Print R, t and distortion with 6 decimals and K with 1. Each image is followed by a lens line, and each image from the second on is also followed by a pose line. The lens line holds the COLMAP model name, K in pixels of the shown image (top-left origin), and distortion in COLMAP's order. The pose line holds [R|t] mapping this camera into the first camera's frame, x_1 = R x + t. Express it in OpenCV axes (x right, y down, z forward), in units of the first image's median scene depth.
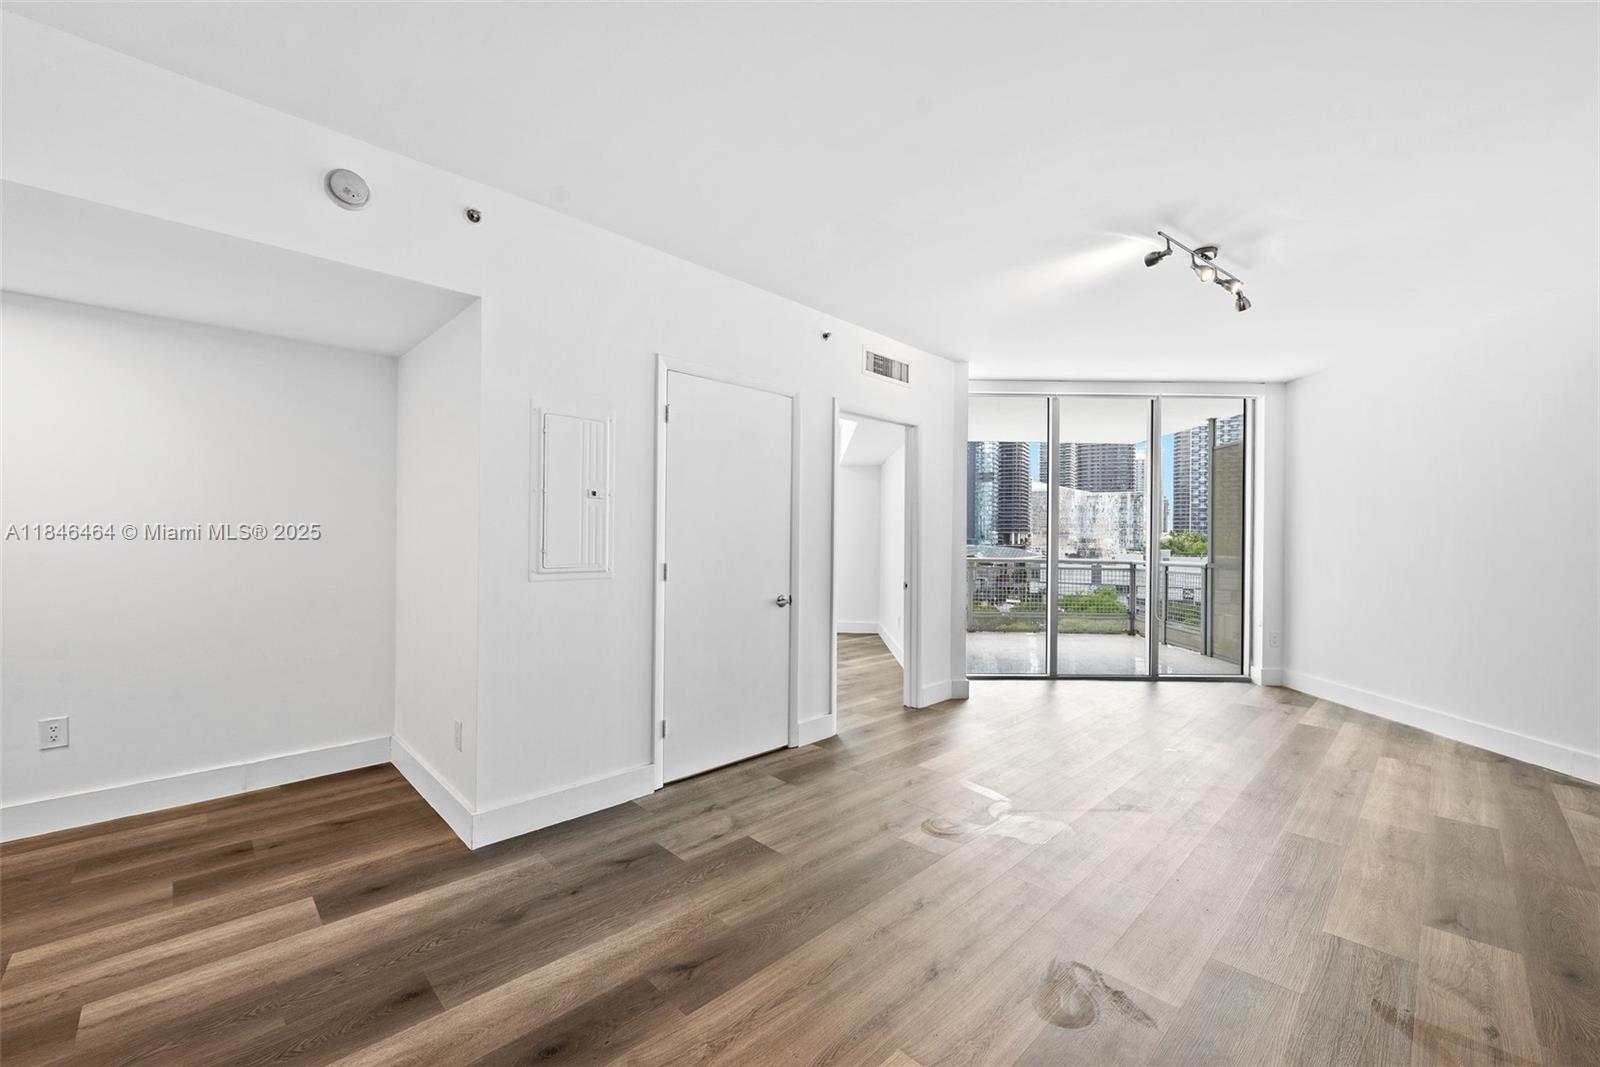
lens RADIAL K [[642.9, 0, 810.0], [0, 642.9, 534.7], [0, 0, 1]] dist [-0.002330, -0.000251]
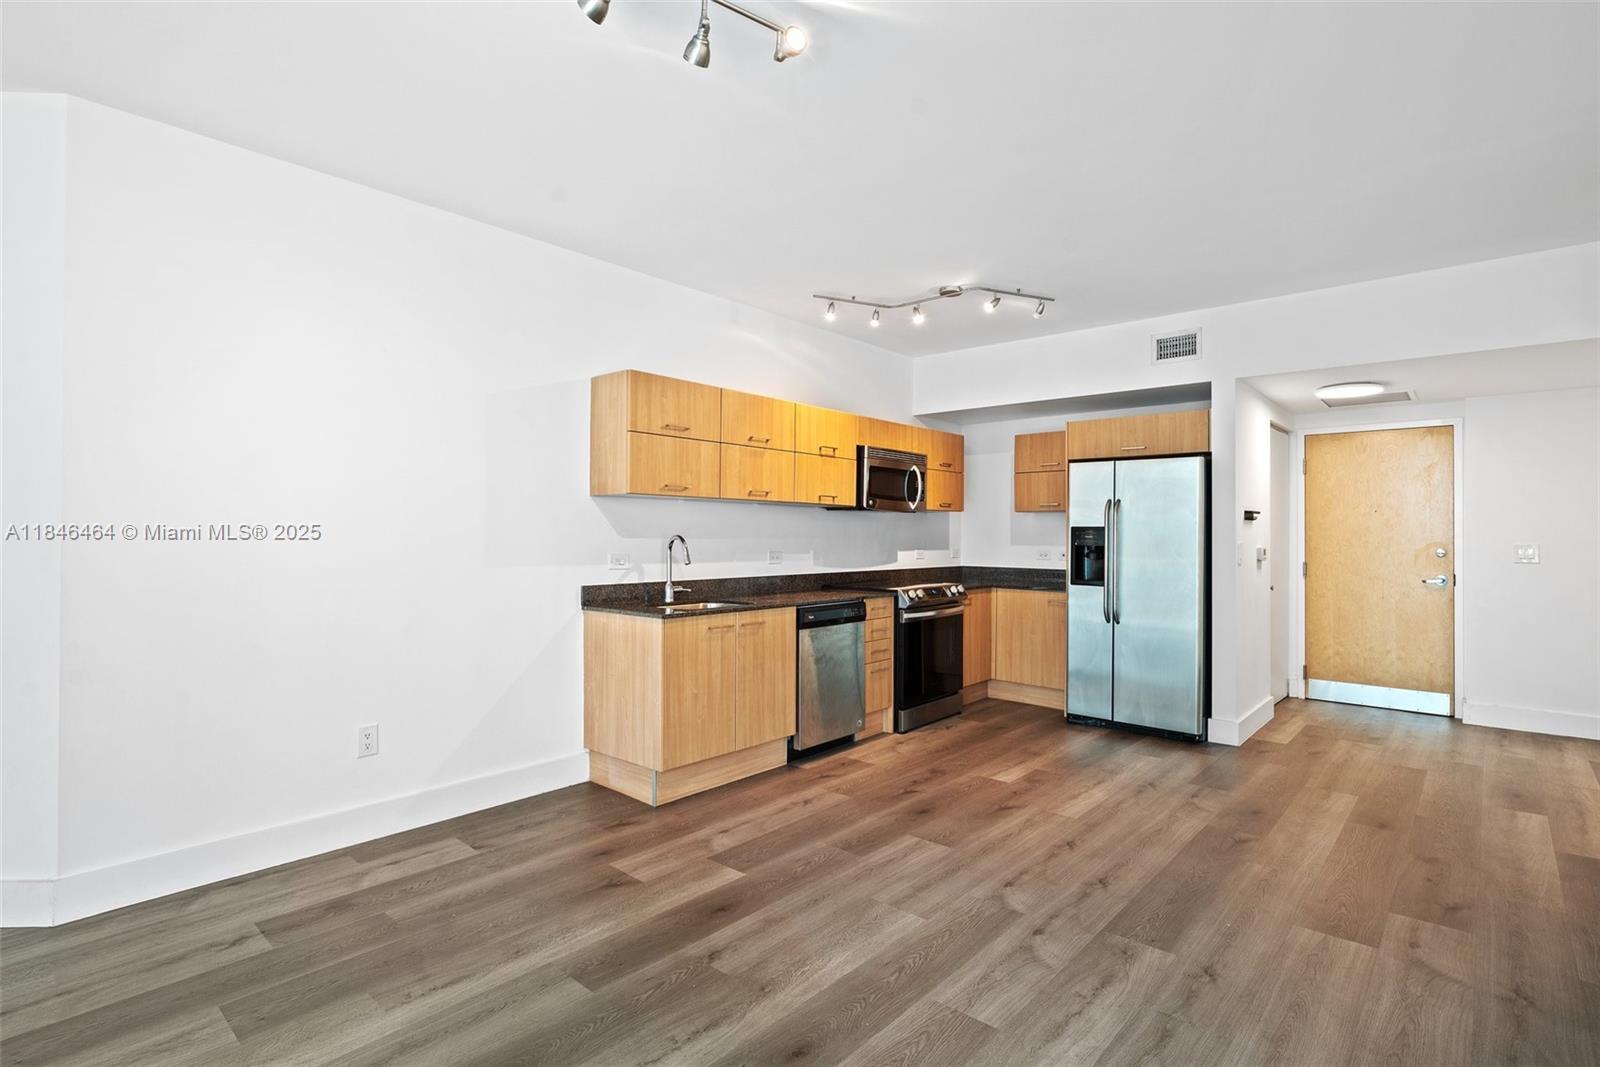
lens RADIAL K [[783.5, 0, 803.9], [0, 783.5, 526.1], [0, 0, 1]] dist [-0.001507, -0.000725]
pose [[-0.998139, -0.017047, -0.058541, 0.156000], [-0.016220, 0.999762, -0.014565, 0.003878], [0.058775, -0.013588, -0.998179, 0.473250]]
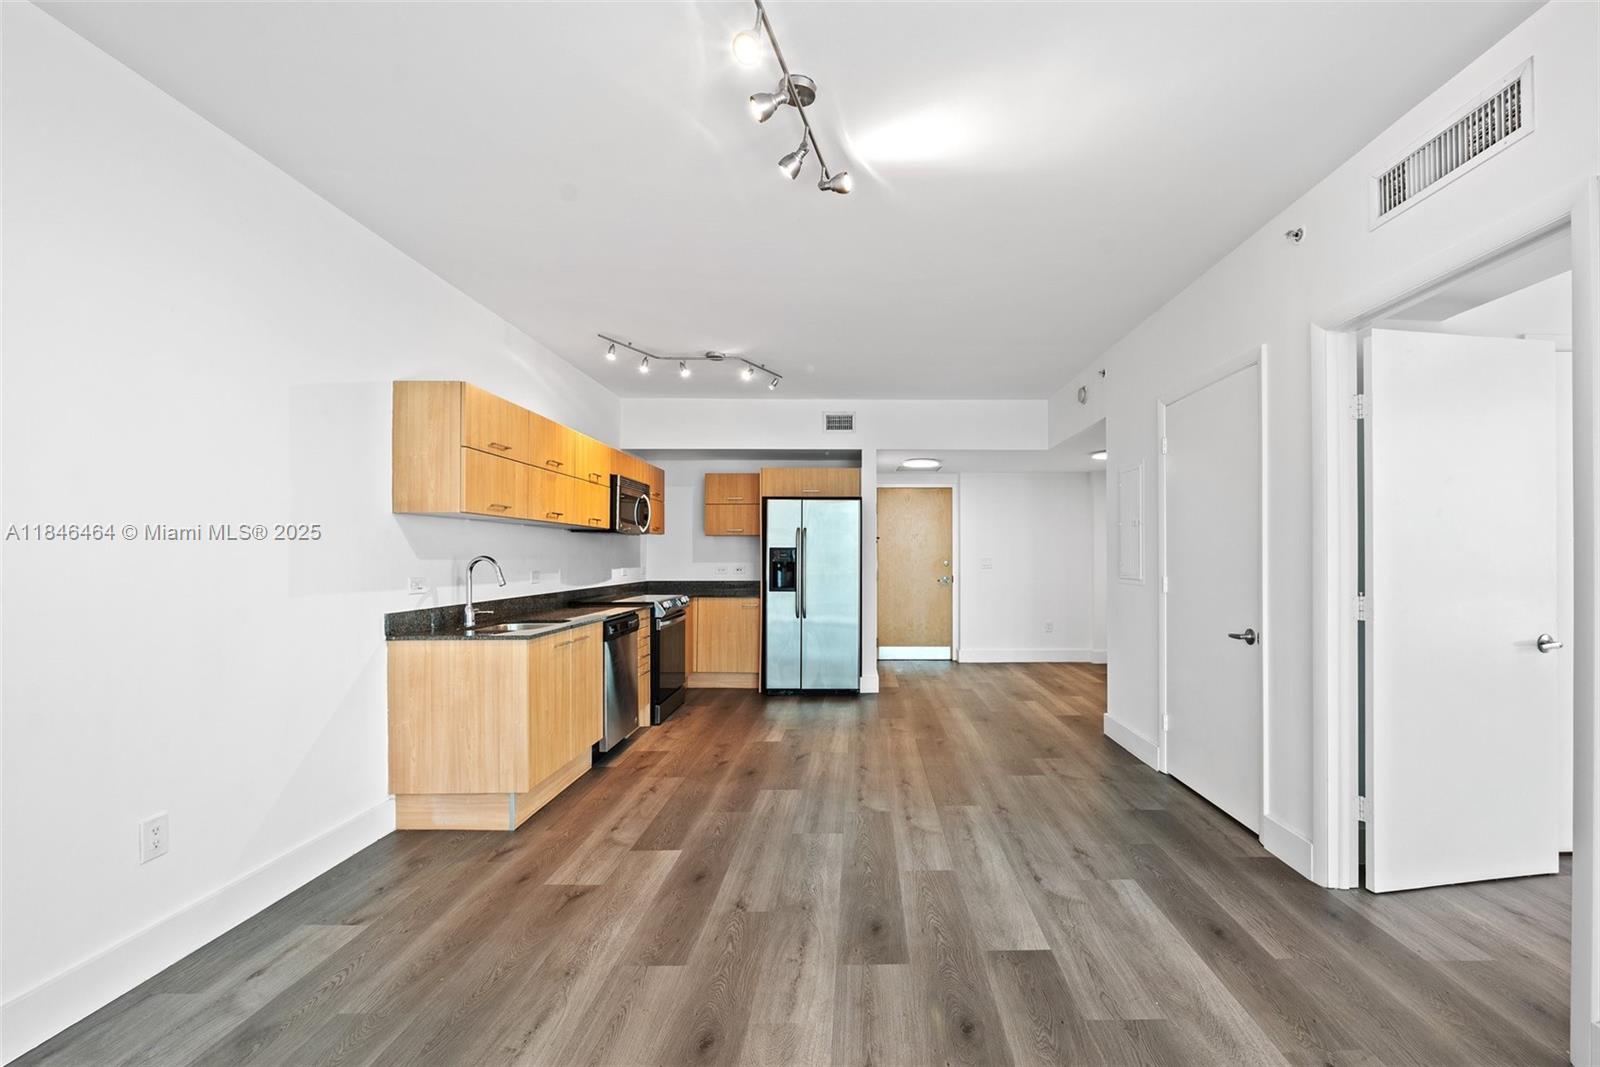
lens RADIAL K [[670.2, 0, 872.2], [0, 670.2, 550.4], [0, 0, 1]] dist [-0.002205, -0.000253]
pose [[-0.695470, -0.014784, -0.718403, 0.300007], [-0.004015, 0.999853, -0.016690, 0.005690], [0.718544, -0.008723, -0.695427, 0.440293]]
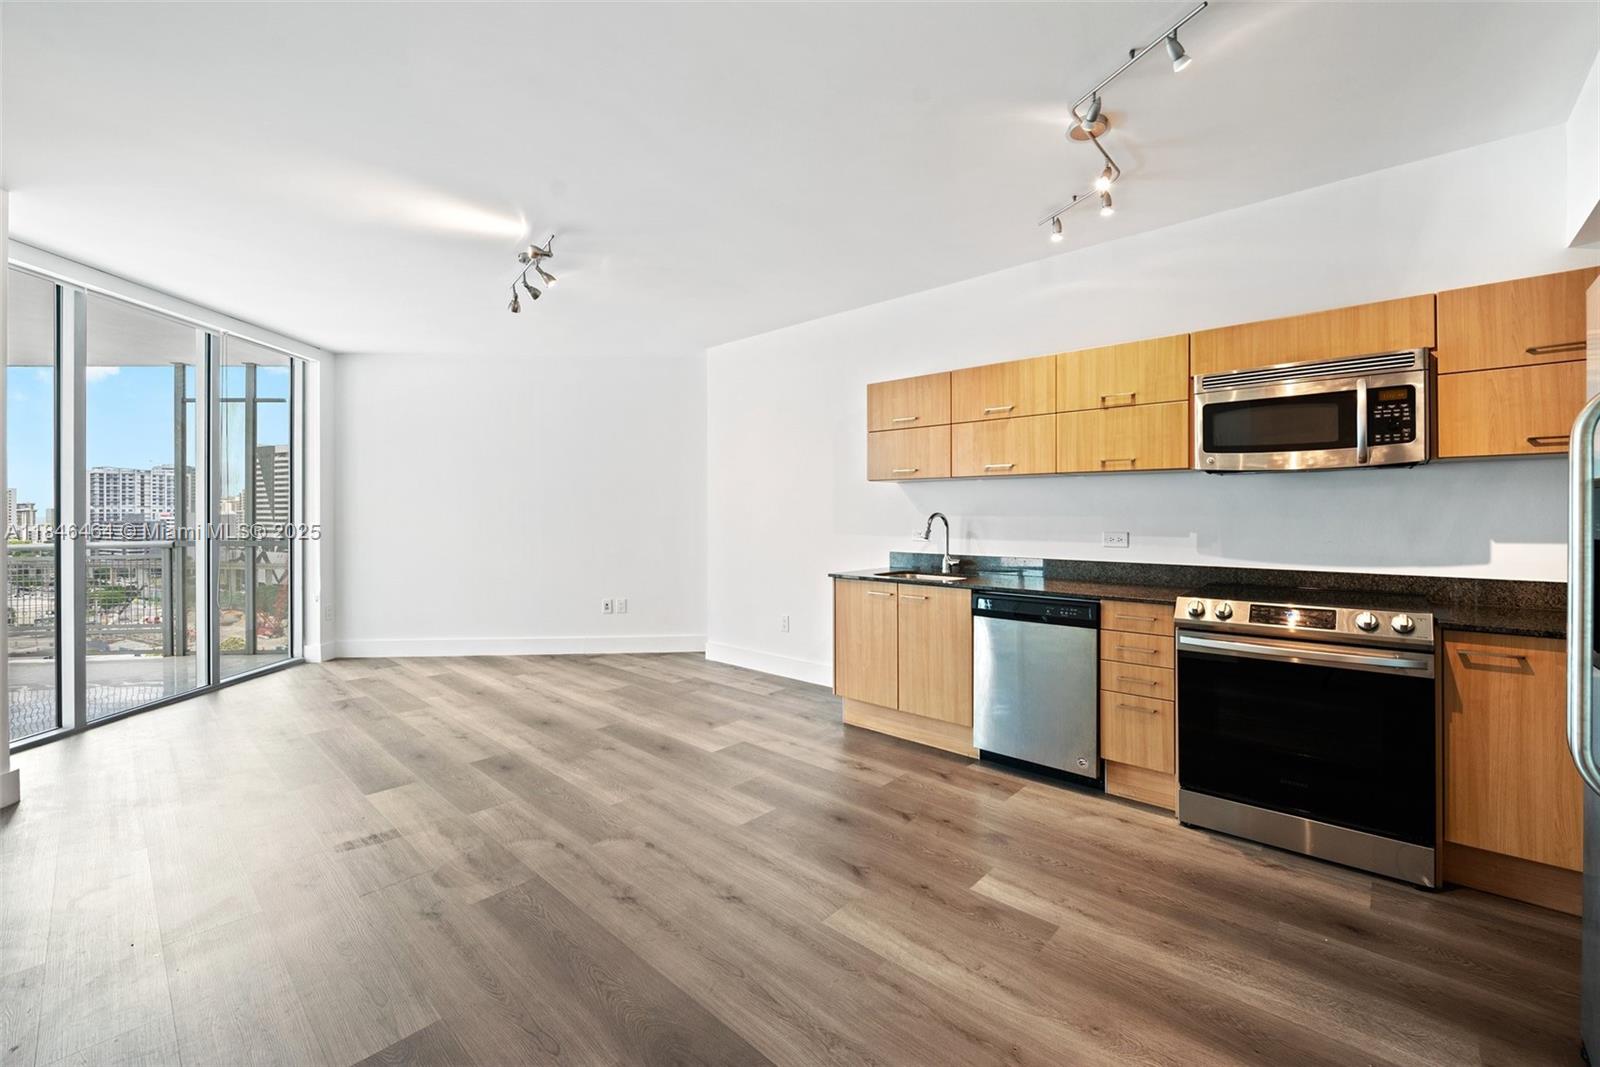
lens RADIAL K [[650.4, 0, 821.3], [0, 650.4, 511.1], [0, 0, 1]] dist [-0.001278, -0.000080]
pose [[-0.052283, -0.008927, 0.998592, -0.166344], [0.000729, 0.999959, 0.008978, -0.000736], [-0.998632, 0.001197, -0.052275, 0.159689]]
